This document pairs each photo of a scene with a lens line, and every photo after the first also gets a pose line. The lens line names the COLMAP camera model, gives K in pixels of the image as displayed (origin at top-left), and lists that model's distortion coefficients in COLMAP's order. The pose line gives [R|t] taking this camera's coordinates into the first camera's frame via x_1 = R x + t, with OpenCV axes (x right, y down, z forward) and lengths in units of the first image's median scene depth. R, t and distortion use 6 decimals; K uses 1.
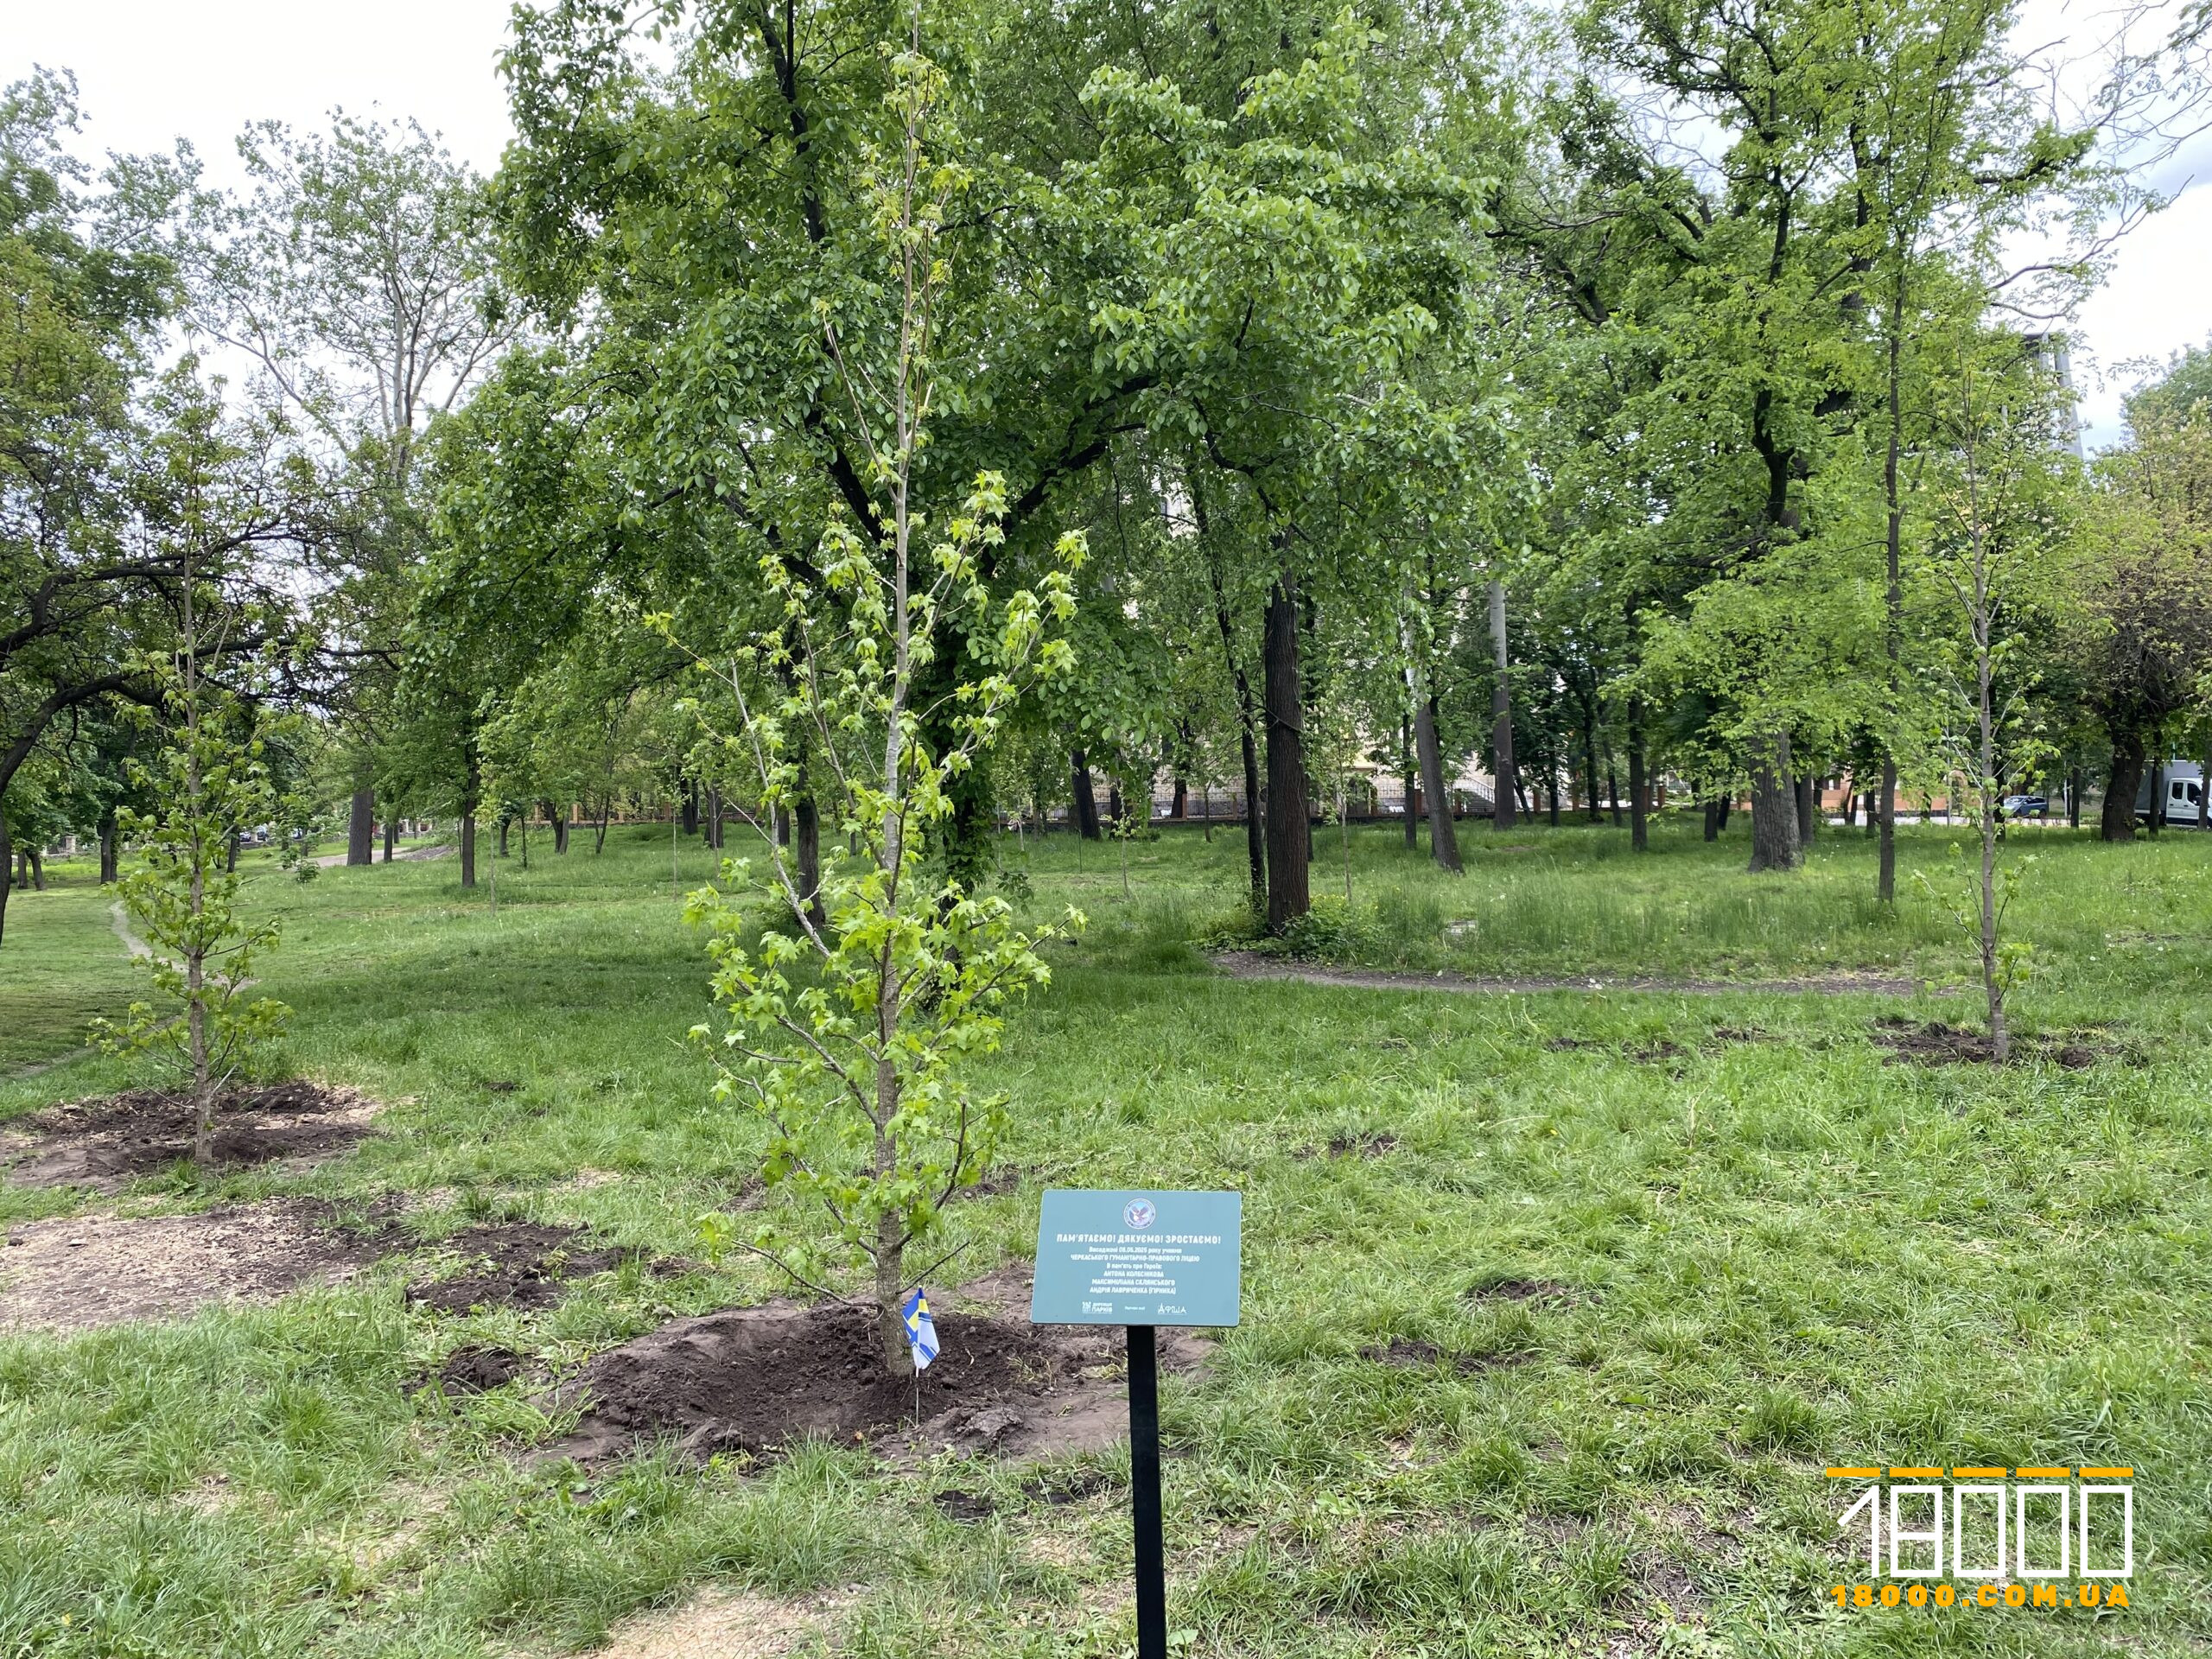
lens RADIAL K [[1701.3, 0, 1106.0], [0, 1701.3, 829.5], [0, 0, 1]] dist [0.271372, -0.437088]
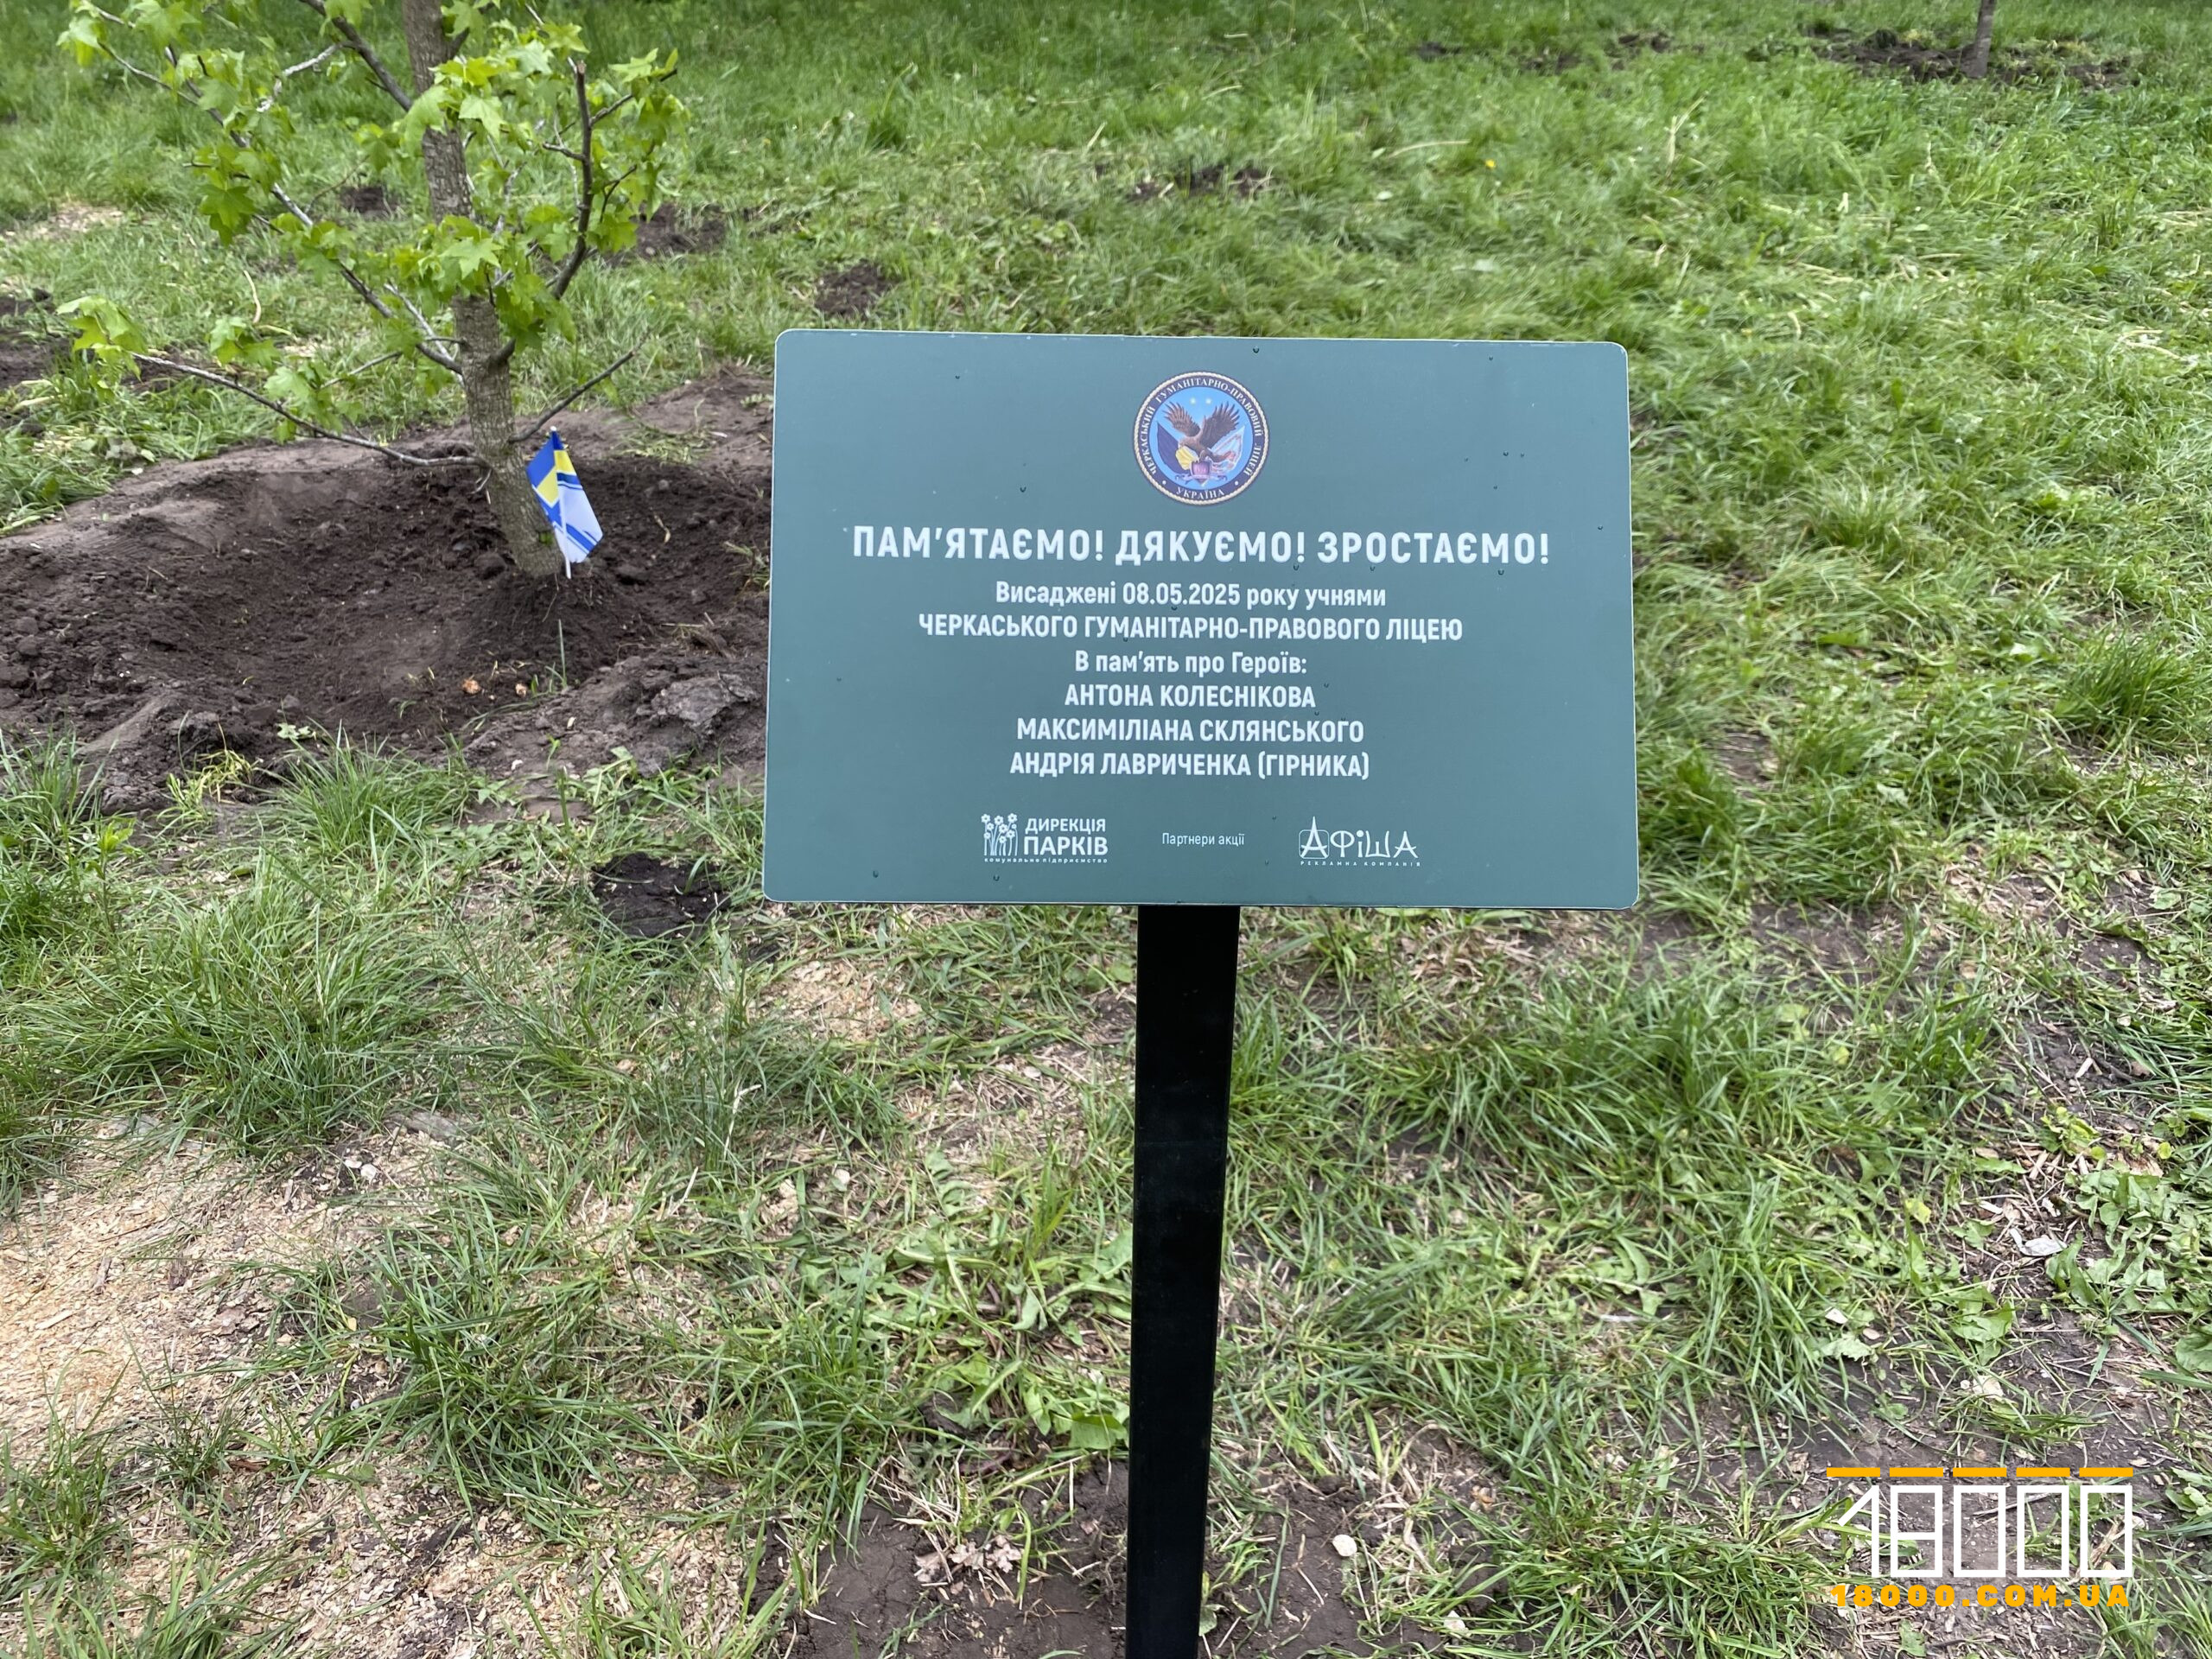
lens RADIAL K [[1601.5, 0, 1106.0], [0, 1601.5, 829.5], [0, 0, 1]] dist [-0.004159, -0.039202]
pose [[0.986600, -0.046485, 0.156394, -0.017618], [-0.044241, 0.846419, 0.530677, 0.089008], [-0.157043, -0.530485, 0.833020, 0.460938]]
